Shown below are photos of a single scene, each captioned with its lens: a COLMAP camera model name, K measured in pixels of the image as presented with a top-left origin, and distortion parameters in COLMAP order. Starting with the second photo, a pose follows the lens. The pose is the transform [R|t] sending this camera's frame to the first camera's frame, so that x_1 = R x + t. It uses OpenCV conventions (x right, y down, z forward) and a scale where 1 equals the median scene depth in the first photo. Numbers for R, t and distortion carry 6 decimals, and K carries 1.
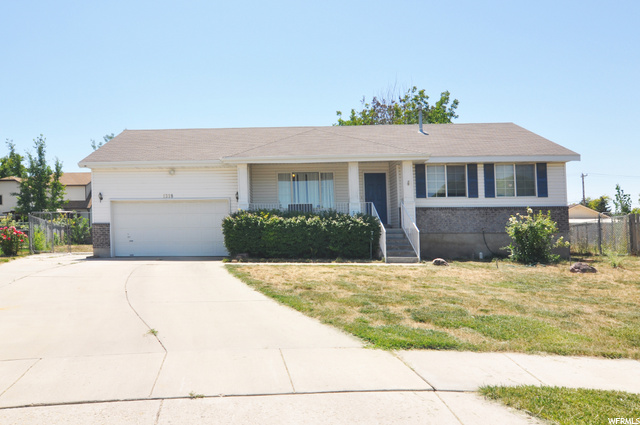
lens RADIAL K [[444.0, 0, 531.4], [0, 444.0, 244.0], [0, 0, 1]] dist [-0.003392, -0.001732]
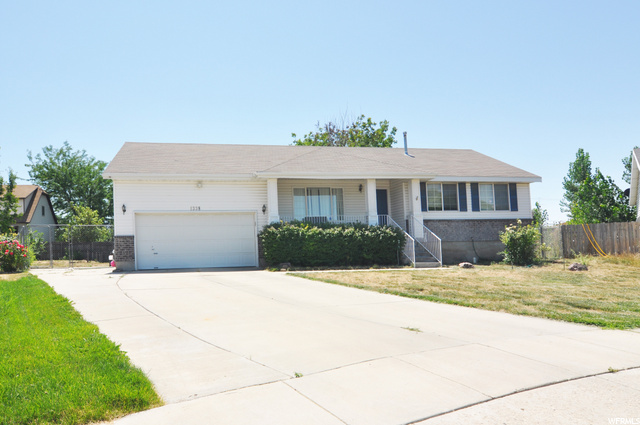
lens RADIAL K [[368.3, 0, 524.9], [0, 368.3, 238.0], [0, 0, 1]] dist [-0.004232, -0.001823]
pose [[0.975429, -0.014179, 0.219858, -0.214825], [0.022097, 0.999191, -0.033595, 0.003213], [-0.219204, 0.037628, 0.974953, 0.015168]]
